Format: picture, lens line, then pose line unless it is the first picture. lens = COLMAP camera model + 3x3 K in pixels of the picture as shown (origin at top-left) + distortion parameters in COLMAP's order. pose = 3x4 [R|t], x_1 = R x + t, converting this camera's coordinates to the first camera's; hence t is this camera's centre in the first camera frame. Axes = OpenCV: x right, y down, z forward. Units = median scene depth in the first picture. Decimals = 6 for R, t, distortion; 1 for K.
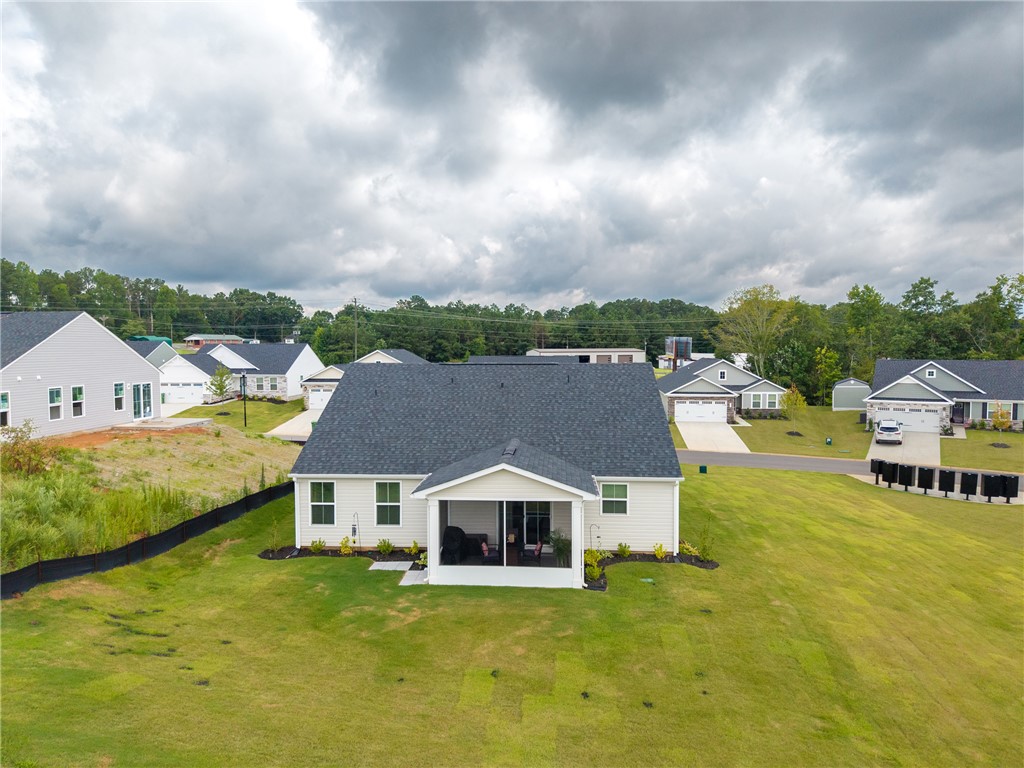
lens RADIAL K [[702.1, 0, 516.0], [0, 702.1, 383.6], [0, 0, 1]] dist [0.028154, -0.030183]
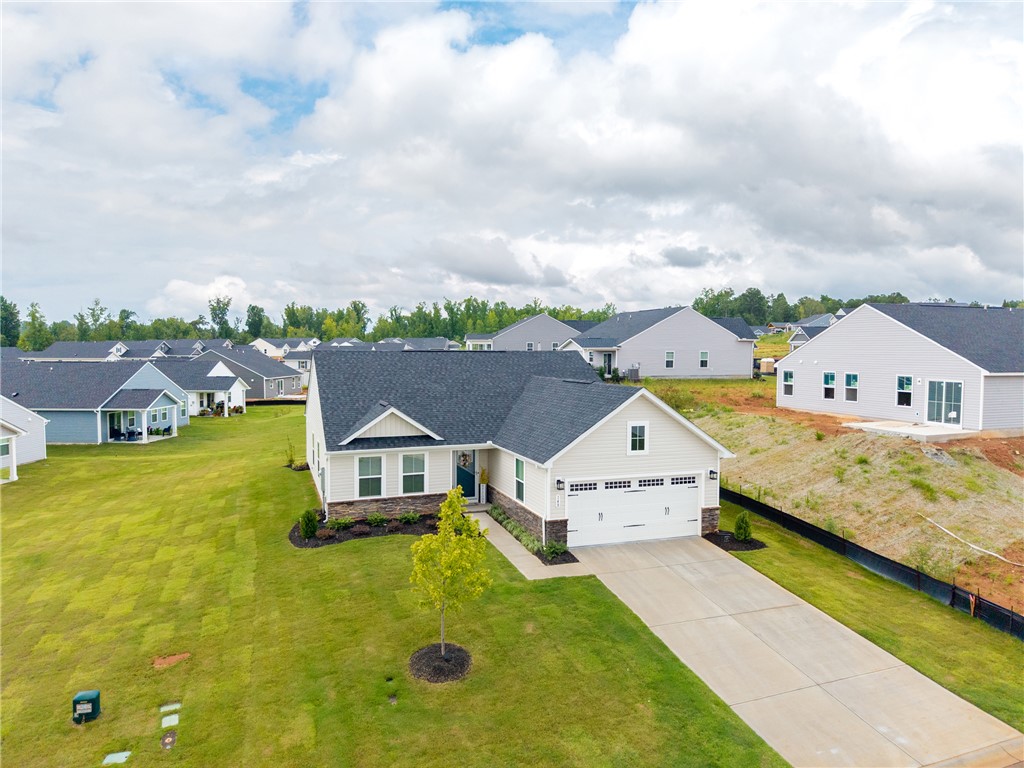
lens RADIAL K [[702.1, 0, 516.0], [0, 702.1, 383.6], [0, 0, 1]] dist [0.028154, -0.030183]
pose [[-0.883980, 0.028374, -0.466663, 0.329926], [-0.025070, 0.993844, 0.107917, -0.083953], [0.466853, 0.107095, -0.877826, 1.712860]]
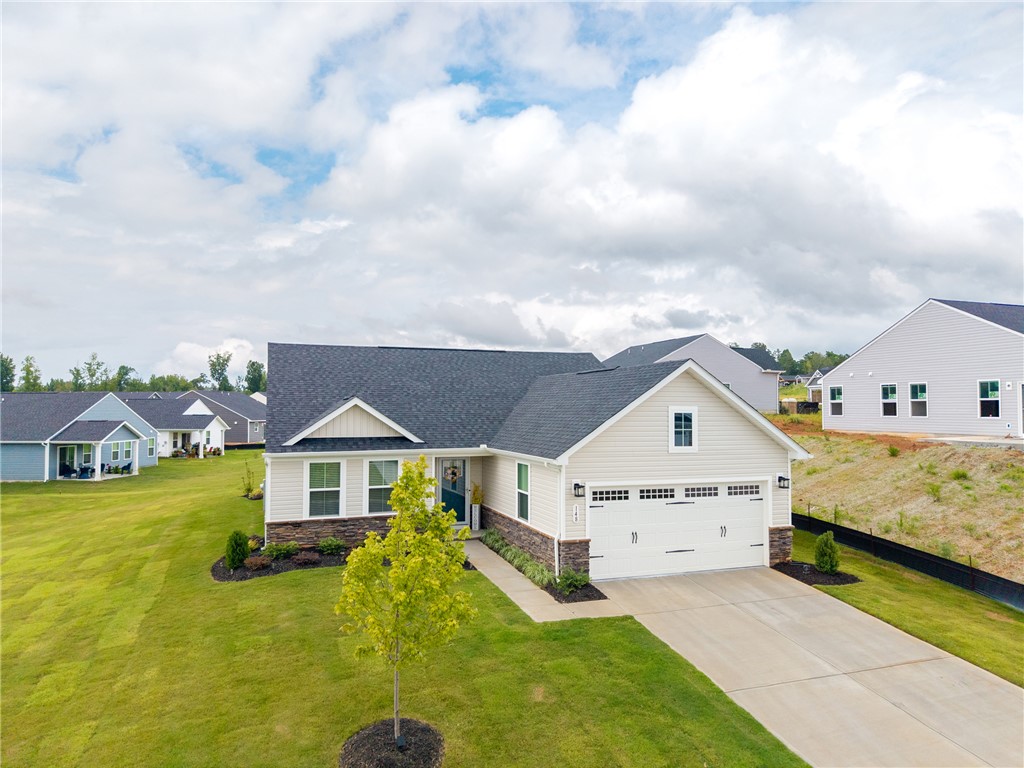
lens RADIAL K [[698.0, 0, 514.5], [0, 698.0, 386.7], [0, 0, 1]] dist [0.003895, 0.001369]
pose [[-0.887309, -0.009145, -0.461084, 0.246470], [-0.021395, 0.999543, 0.021348, 0.000075], [0.460678, 0.028807, -0.887100, 1.562465]]
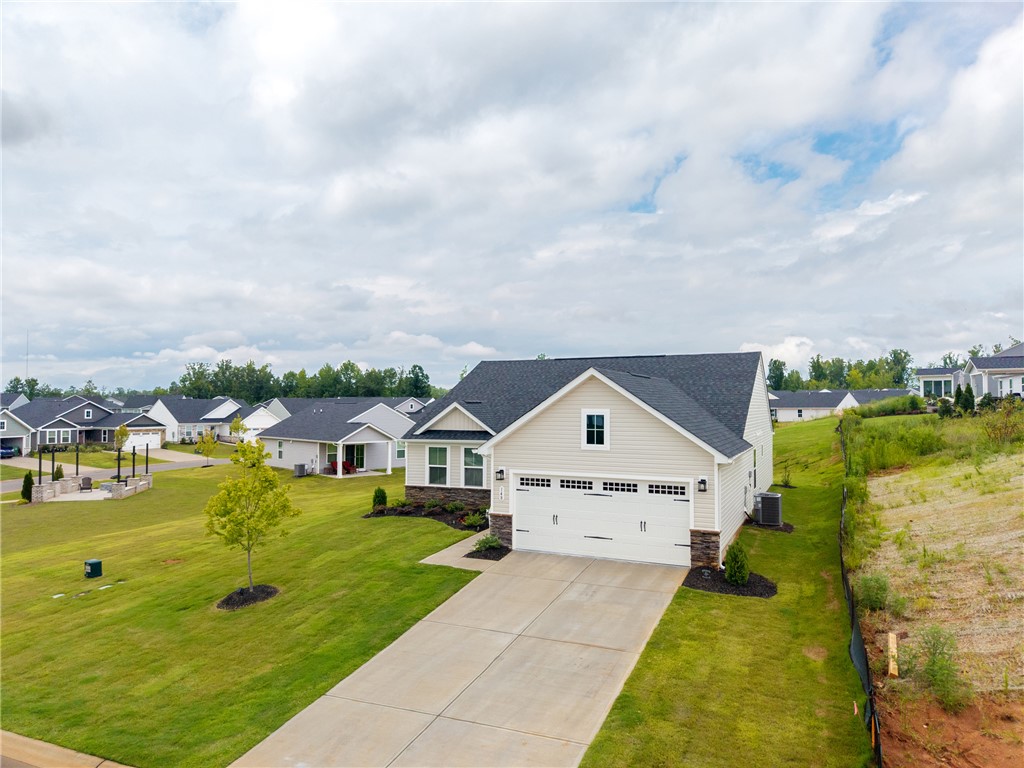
lens RADIAL K [[704.7, 0, 512.0], [0, 704.7, 384.0], [0, 0, 1]] dist [0.031691, -0.035788]
pose [[-0.952961, 0.014908, 0.302725, -0.196232], [0.022276, 0.999533, 0.020898, -0.010900], [-0.302272, 0.026659, -0.952849, 1.733887]]
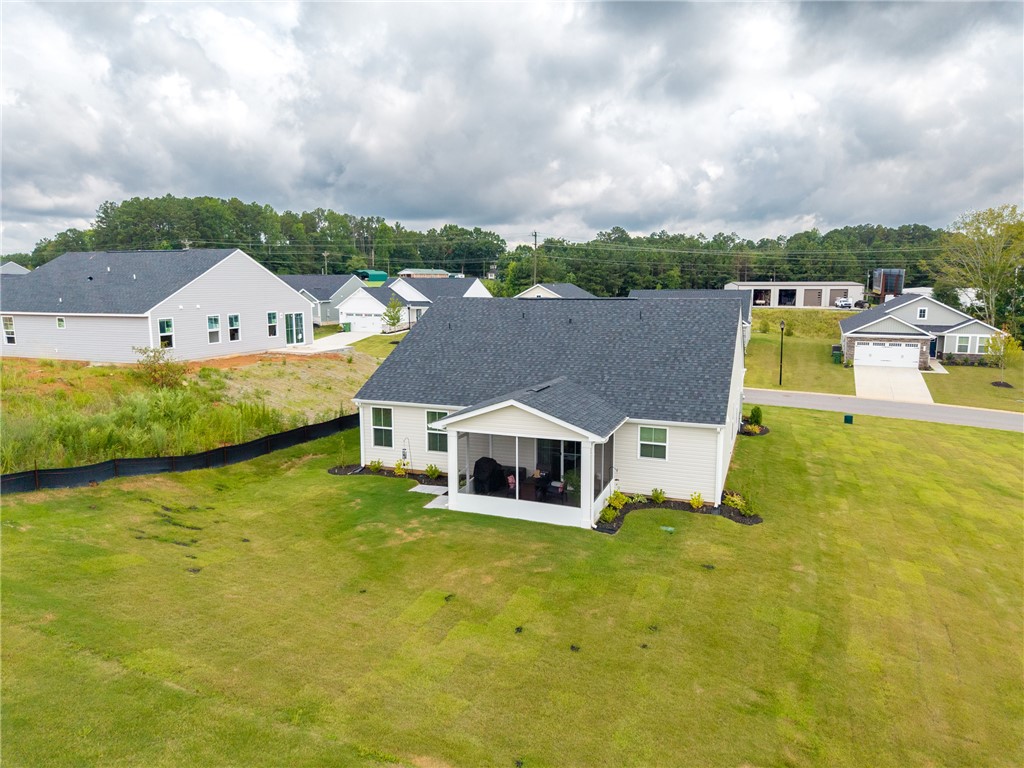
lens RADIAL K [[701.4, 0, 512.0], [0, 701.4, 384.0], [0, 0, 1]] dist [0.054355, -0.071976]
pose [[0.953284, 0.045491, -0.298631, 0.166434], [-0.017059, 0.995125, 0.097136, -0.003369], [0.301594, -0.087504, 0.949413, 0.029004]]
